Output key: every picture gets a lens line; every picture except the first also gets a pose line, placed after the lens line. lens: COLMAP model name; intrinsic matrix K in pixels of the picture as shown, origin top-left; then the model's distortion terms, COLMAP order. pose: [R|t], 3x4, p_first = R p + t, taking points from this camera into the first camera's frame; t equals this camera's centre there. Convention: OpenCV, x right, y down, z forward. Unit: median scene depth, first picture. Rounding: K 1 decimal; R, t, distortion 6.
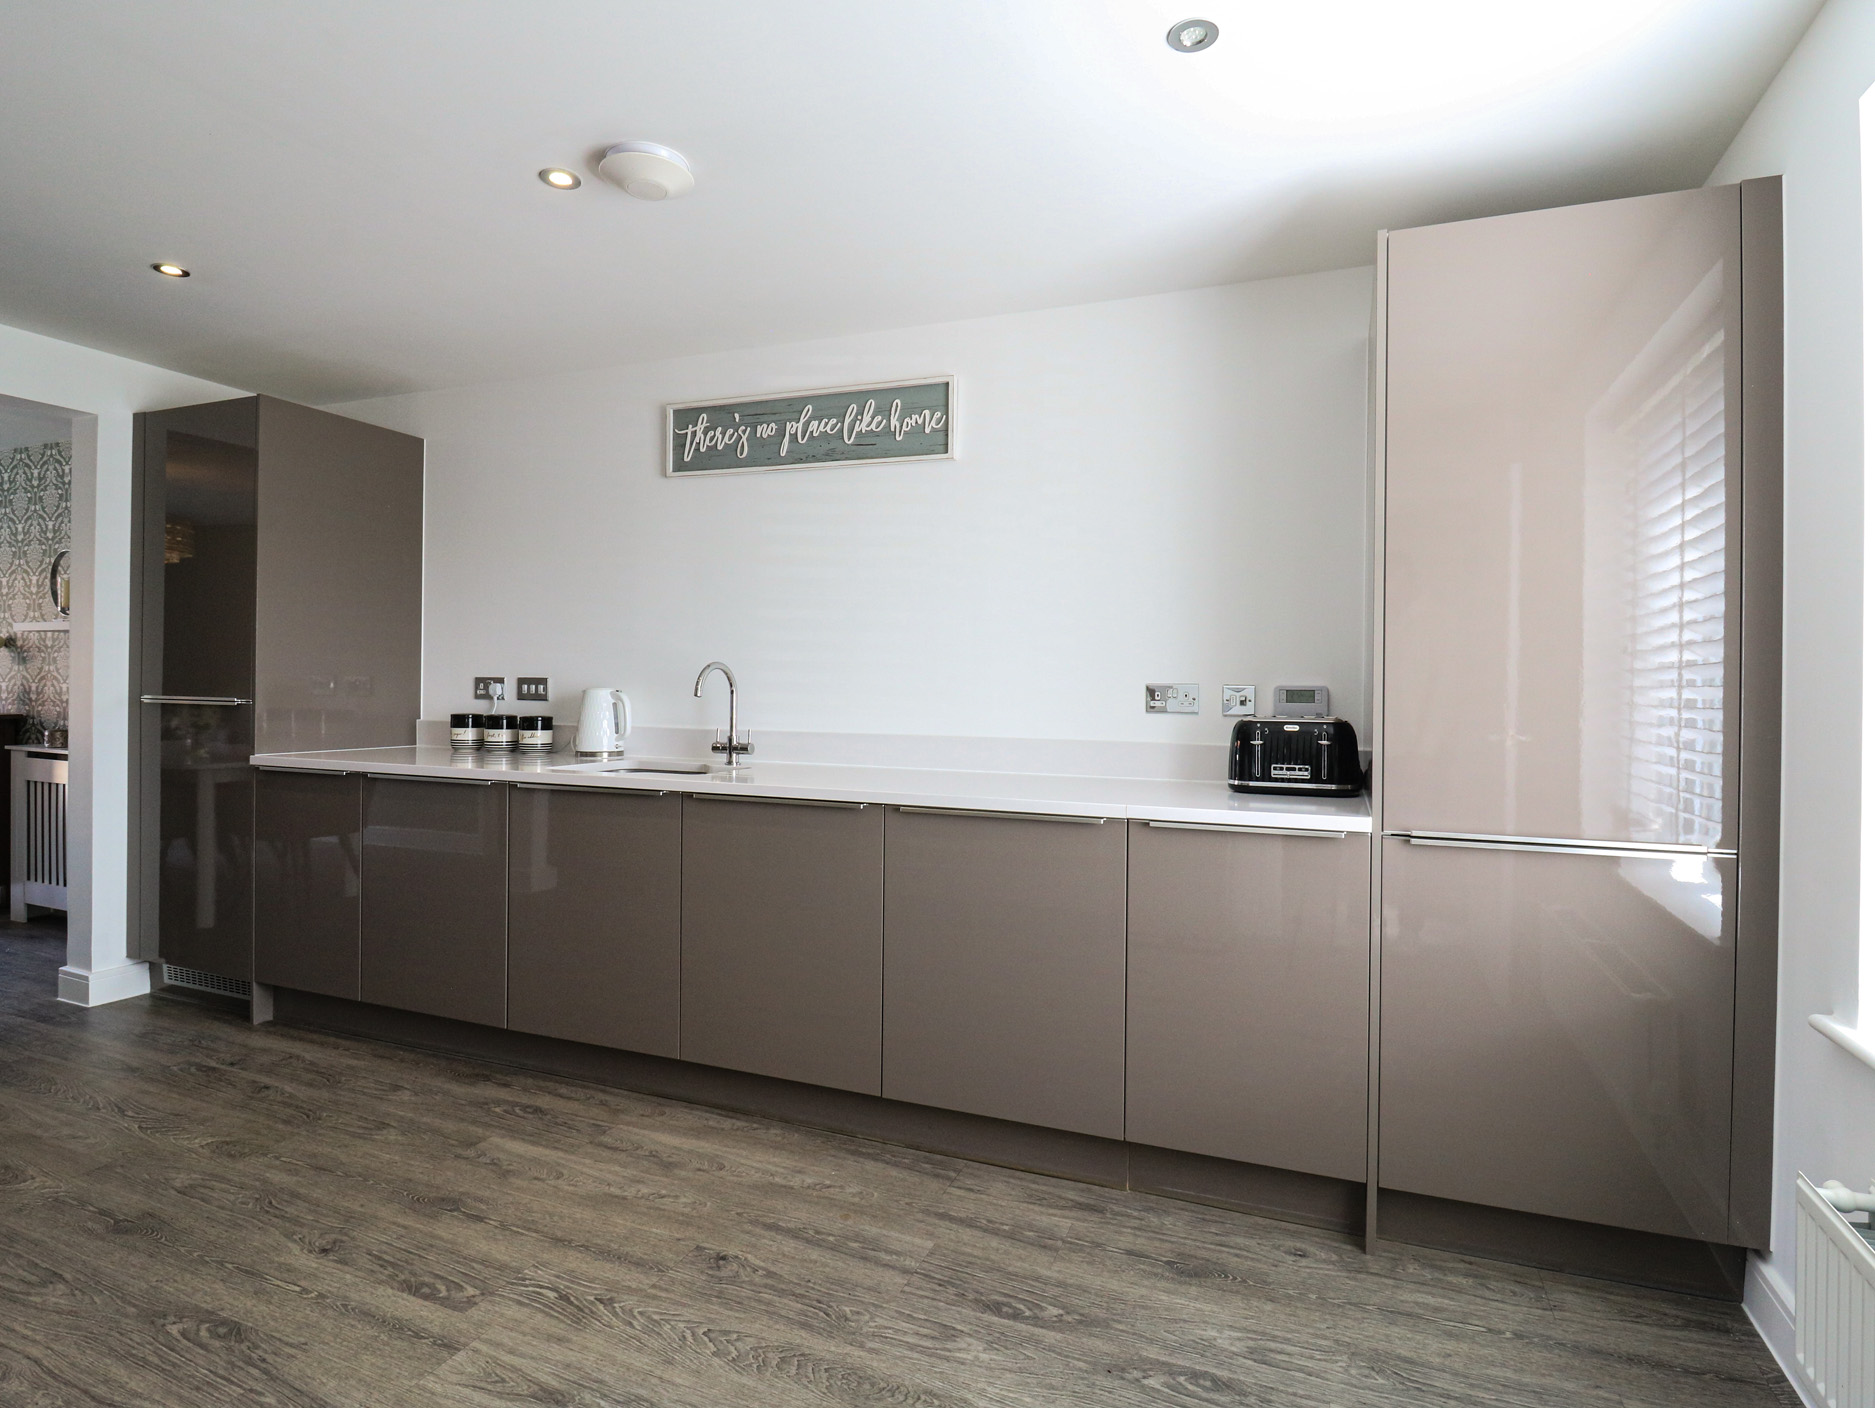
lens RADIAL K [[979.7, 0, 947.1], [0, 979.7, 690.6], [0, 0, 1]] dist [0.005128, -0.015368]
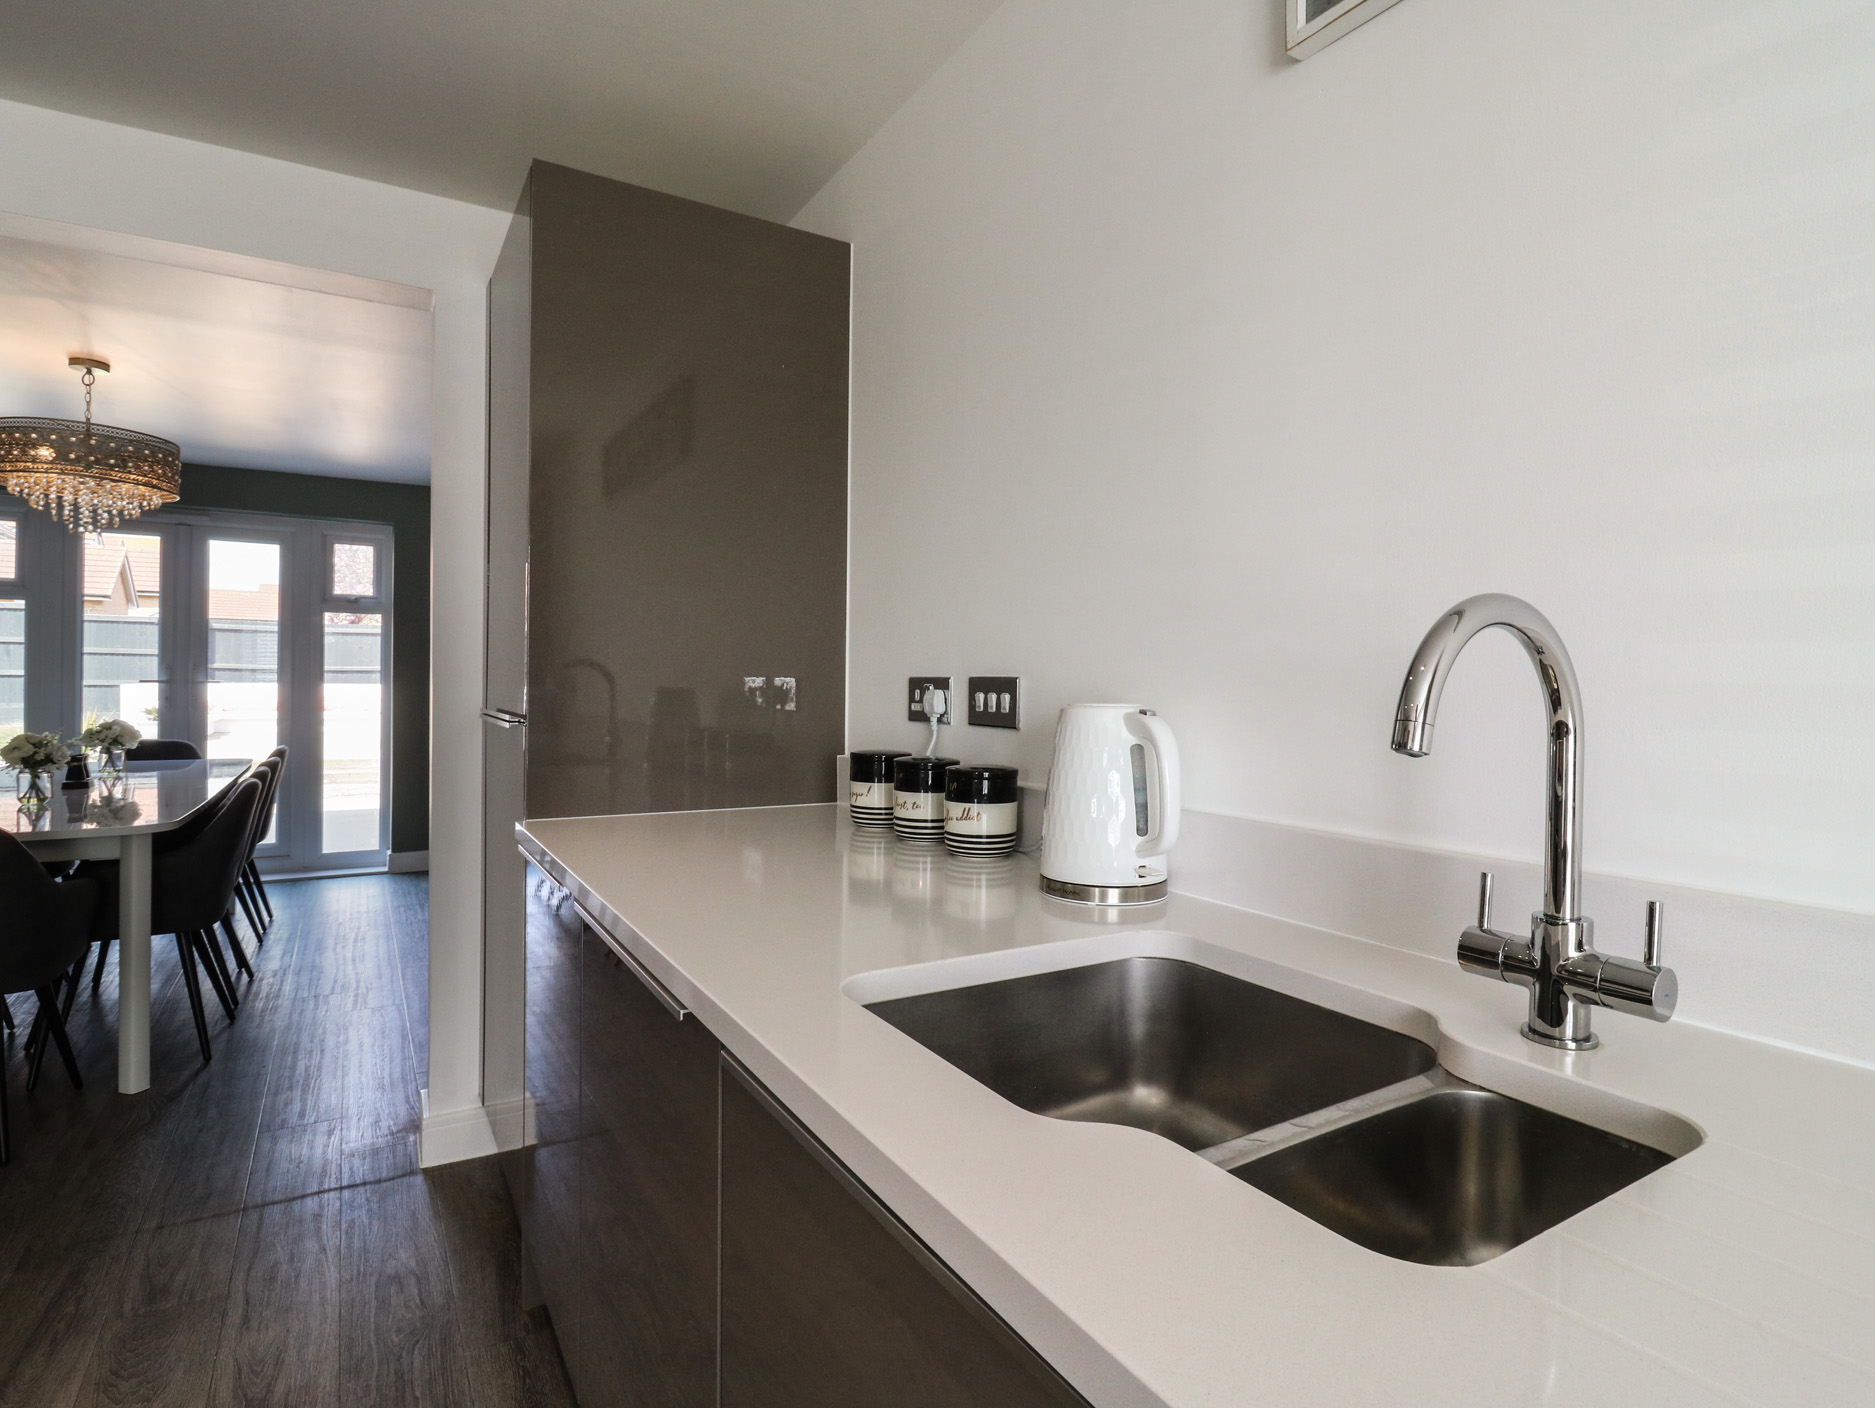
lens RADIAL K [[979.7, 0, 947.1], [0, 979.7, 690.6], [0, 0, 1]] dist [0.005128, -0.015368]
pose [[0.797168, 0.001311, -0.603756, -0.195871], [-0.003805, 0.999989, -0.002852, -0.006429], [0.603745, 0.004570, 0.797164, 0.731536]]
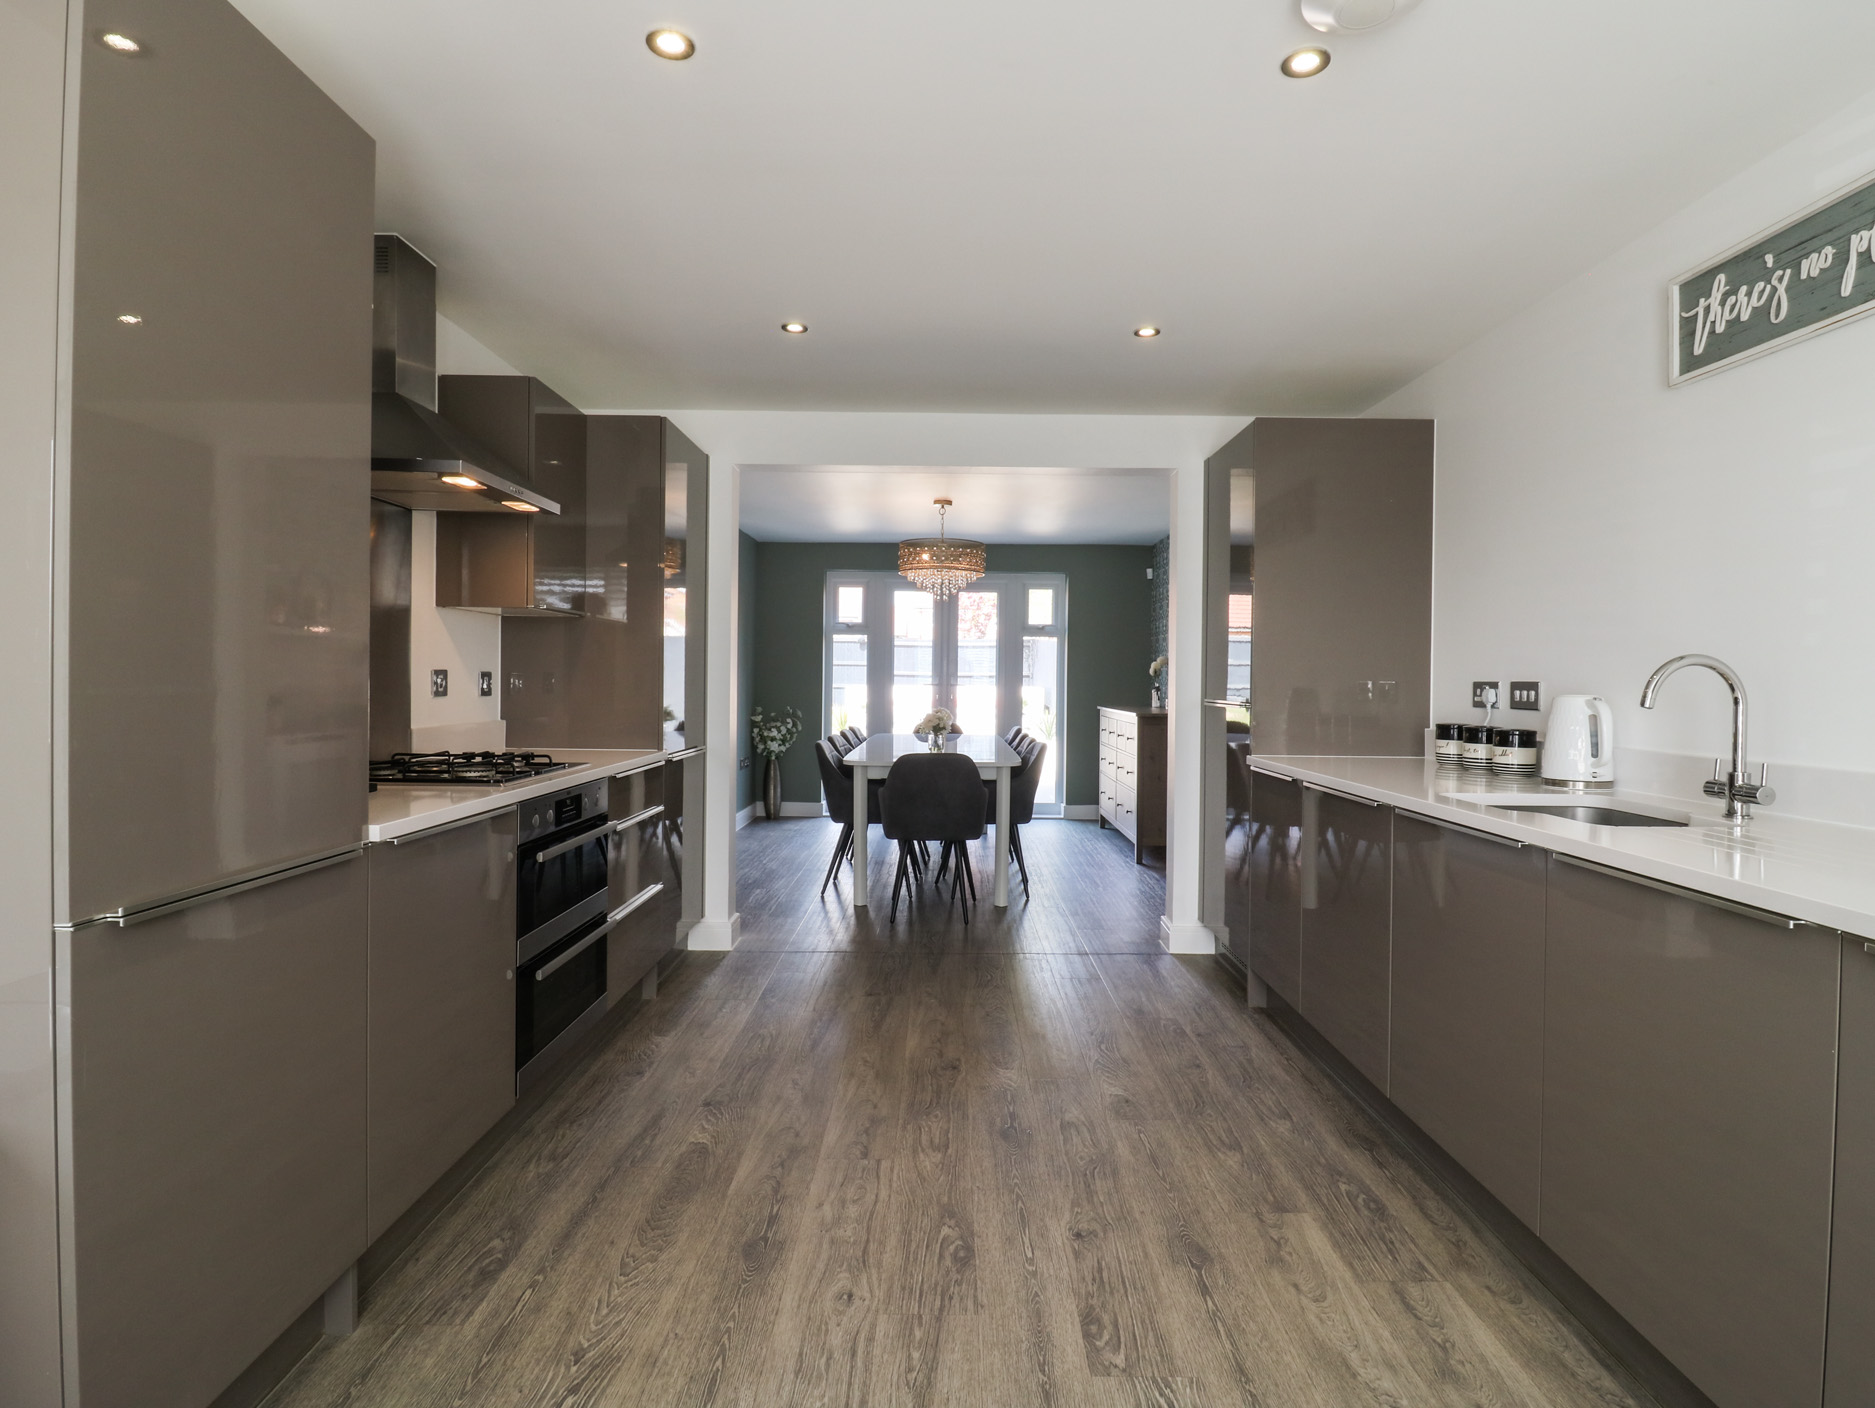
lens RADIAL K [[979.7, 0, 947.1], [0, 979.7, 690.6], [0, 0, 1]] dist [0.005128, -0.015368]
pose [[0.368978, 0.000880, -0.929438, 0.174462], [-0.007984, 0.999966, -0.002223, -0.000231], [0.929404, 0.008241, 0.368973, 0.304189]]
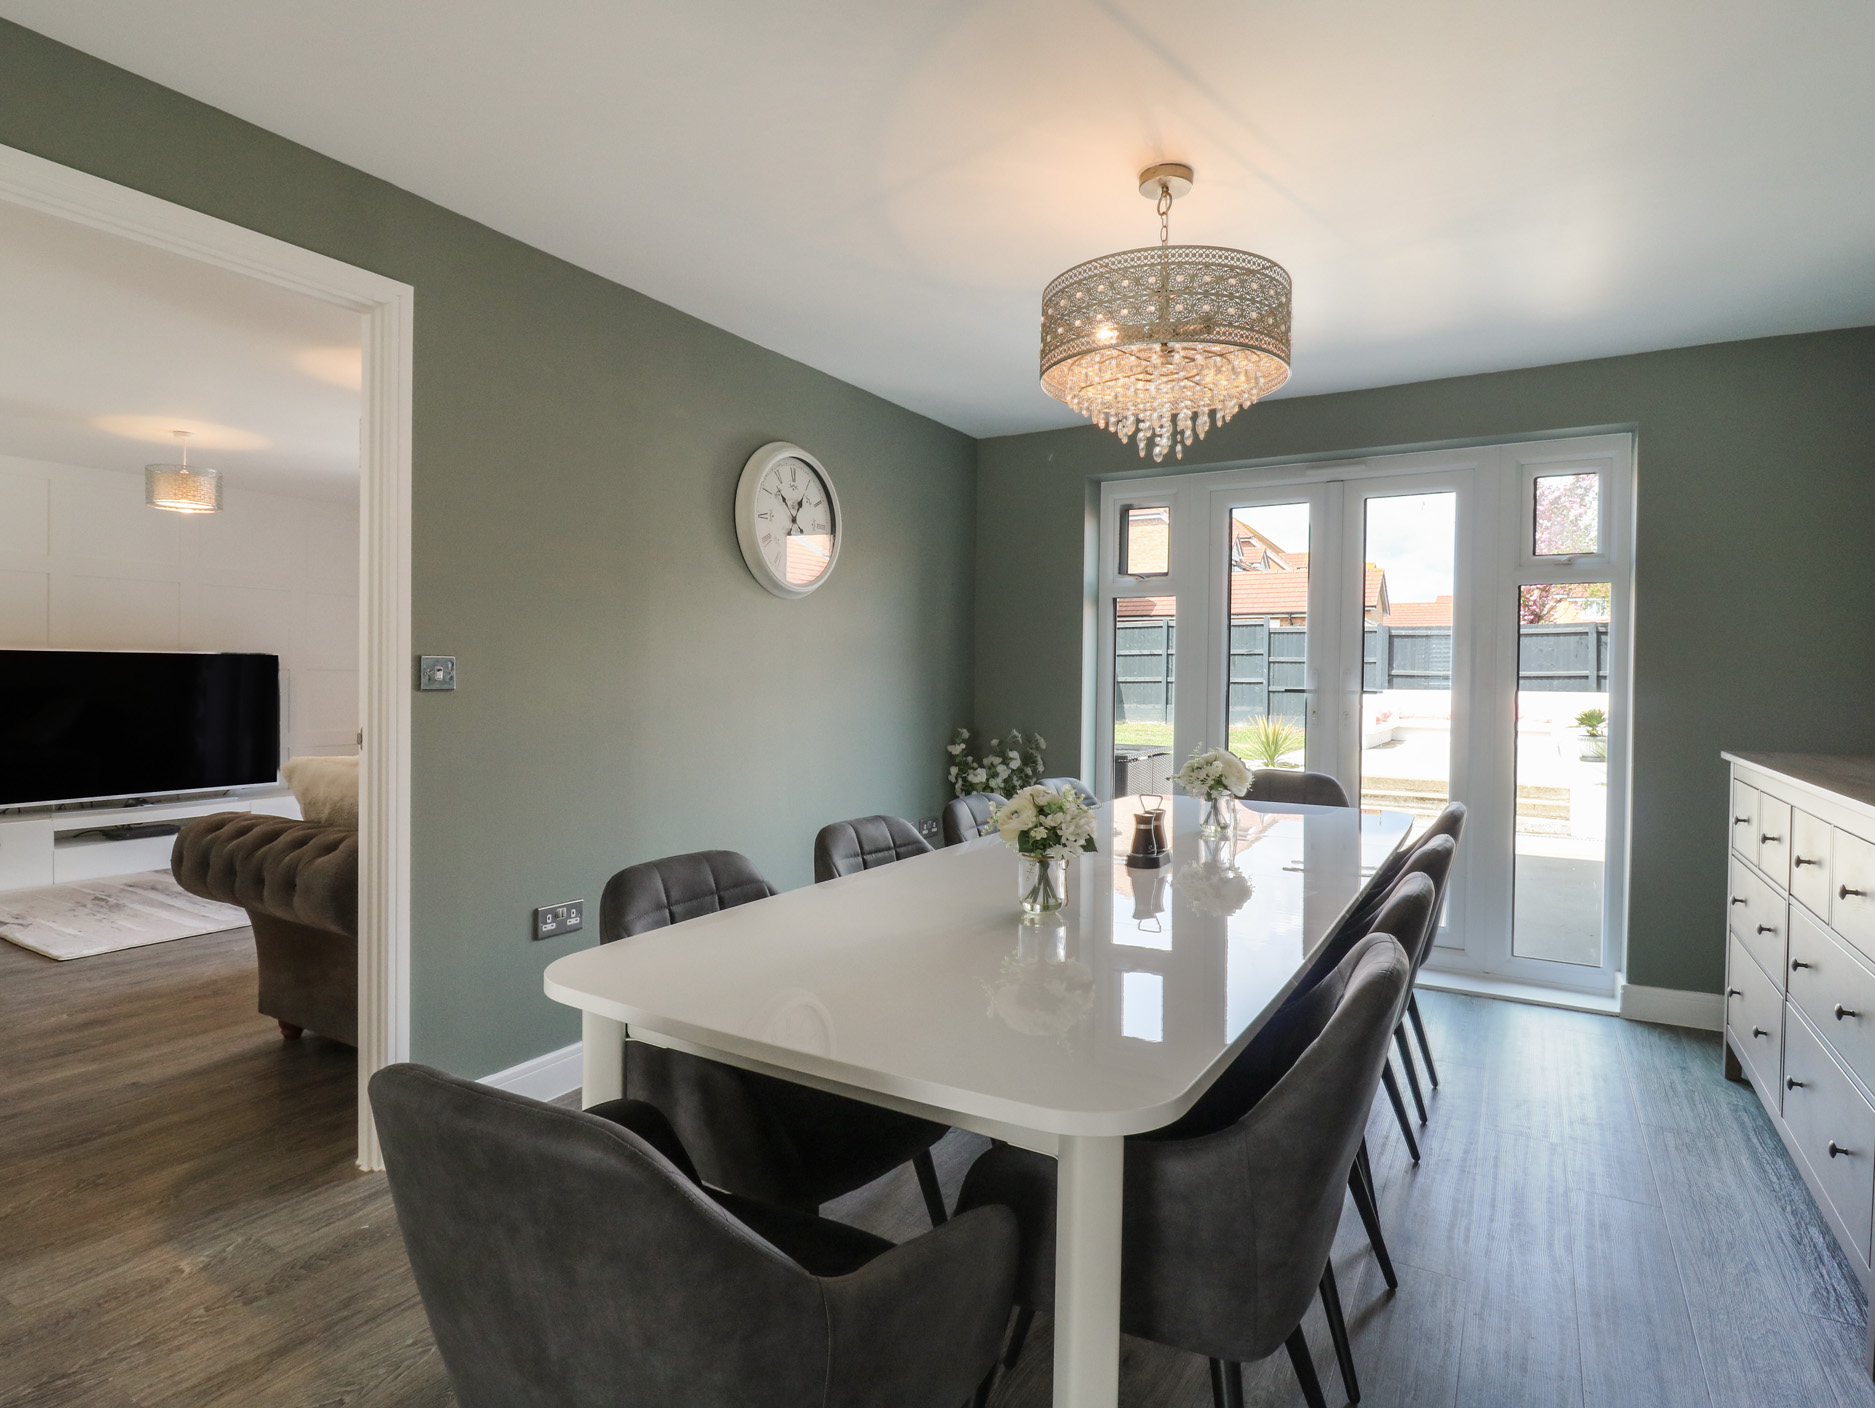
lens RADIAL K [[979.7, 0, 947.1], [0, 979.7, 690.6], [0, 0, 1]] dist [0.005128, -0.015368]
pose [[-0.153321, 0.000715, -0.988176, -0.968525], [-0.016149, 0.999864, 0.003229, -0.019290], [0.988045, 0.016453, -0.153288, 0.991244]]
